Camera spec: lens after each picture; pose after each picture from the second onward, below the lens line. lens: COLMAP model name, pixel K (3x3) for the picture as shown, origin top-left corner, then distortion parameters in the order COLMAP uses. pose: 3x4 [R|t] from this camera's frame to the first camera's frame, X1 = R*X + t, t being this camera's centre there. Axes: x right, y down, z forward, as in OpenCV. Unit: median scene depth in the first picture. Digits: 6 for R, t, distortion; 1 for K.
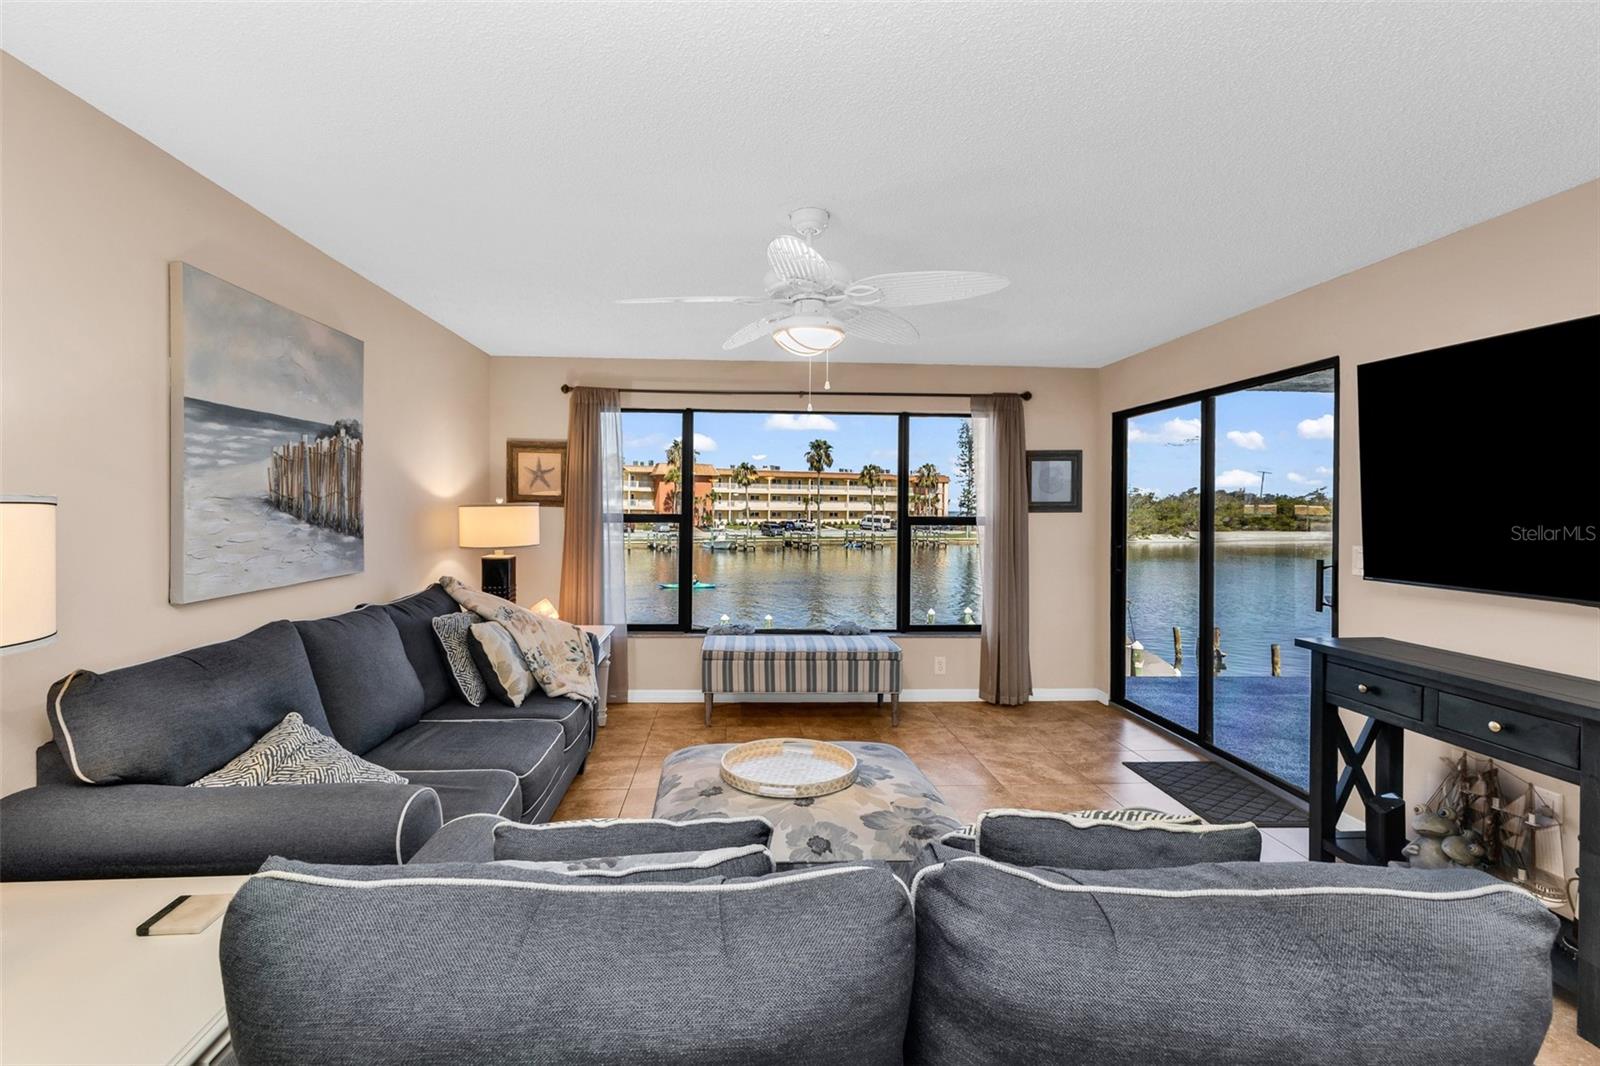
lens RADIAL K [[703.5, 0, 767.1], [0, 703.5, 515.1], [0, 0, 1]] dist [0.009419, 0.000105]
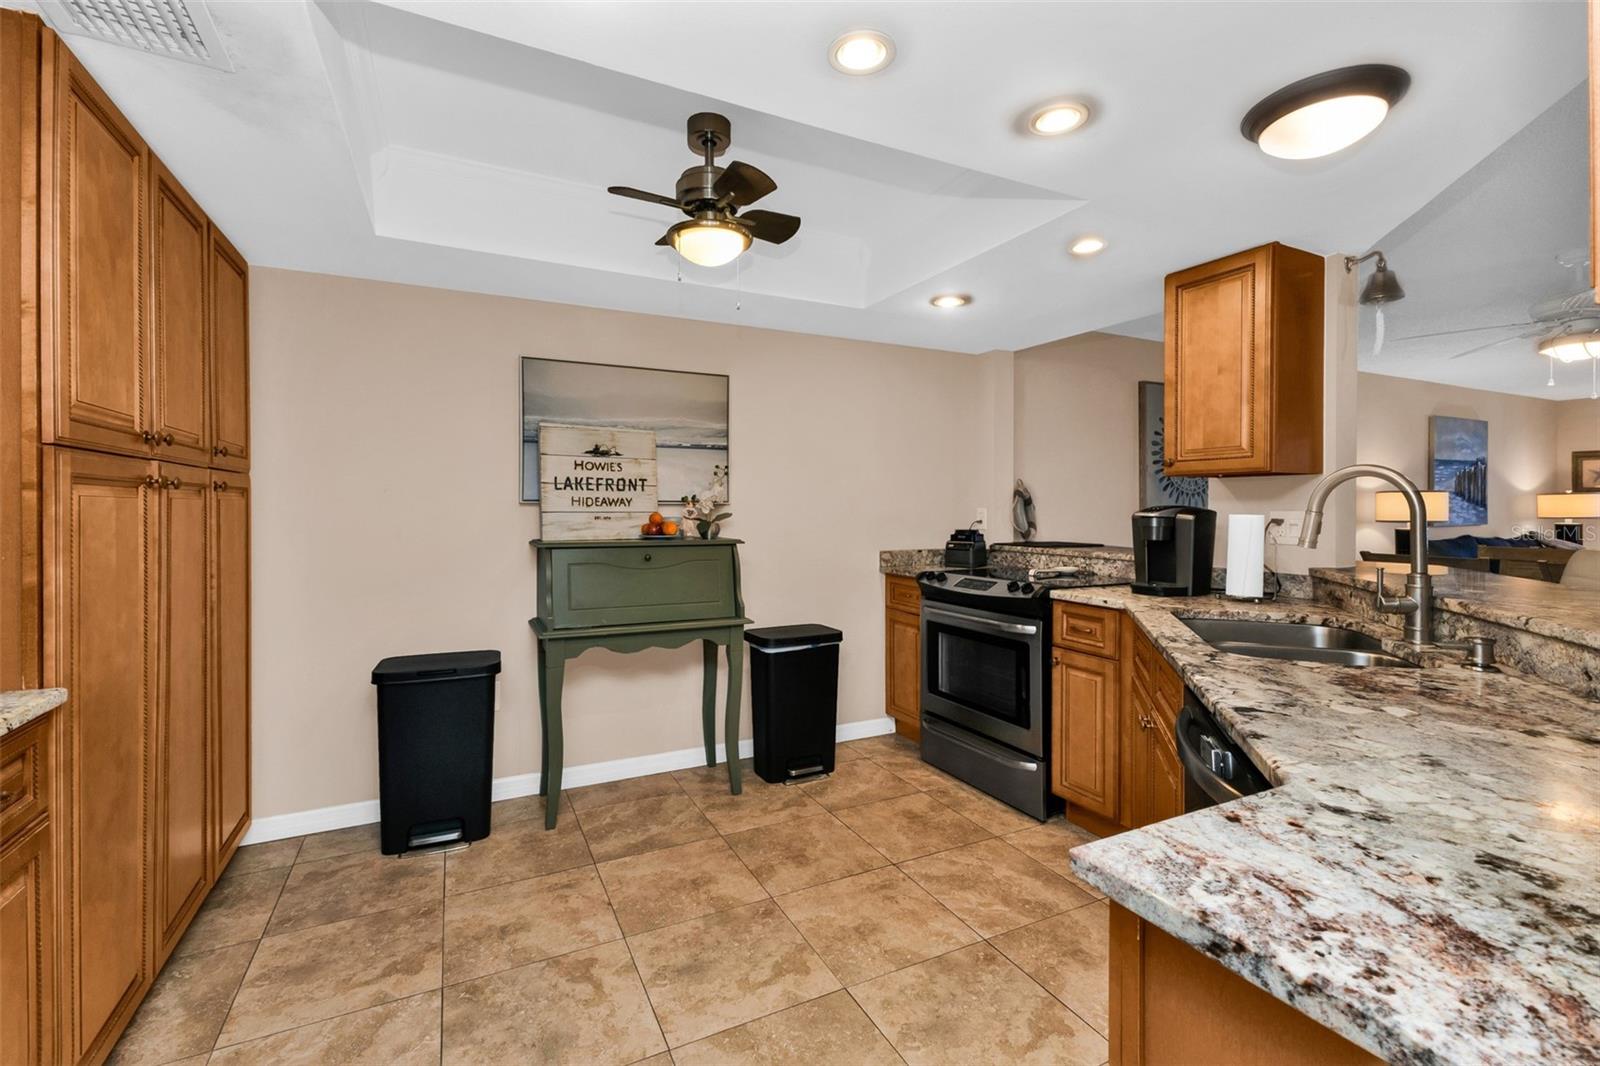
lens RADIAL K [[728.3, 0, 814.0], [0, 728.3, 505.4], [0, 0, 1]] dist [0.009753, -0.001135]
pose [[0.412764, -0.008736, -0.910796, 0.417667], [-0.004086, 0.999926, -0.011443, 0.035664], [0.910829, 0.008444, 0.412698, -1.197471]]
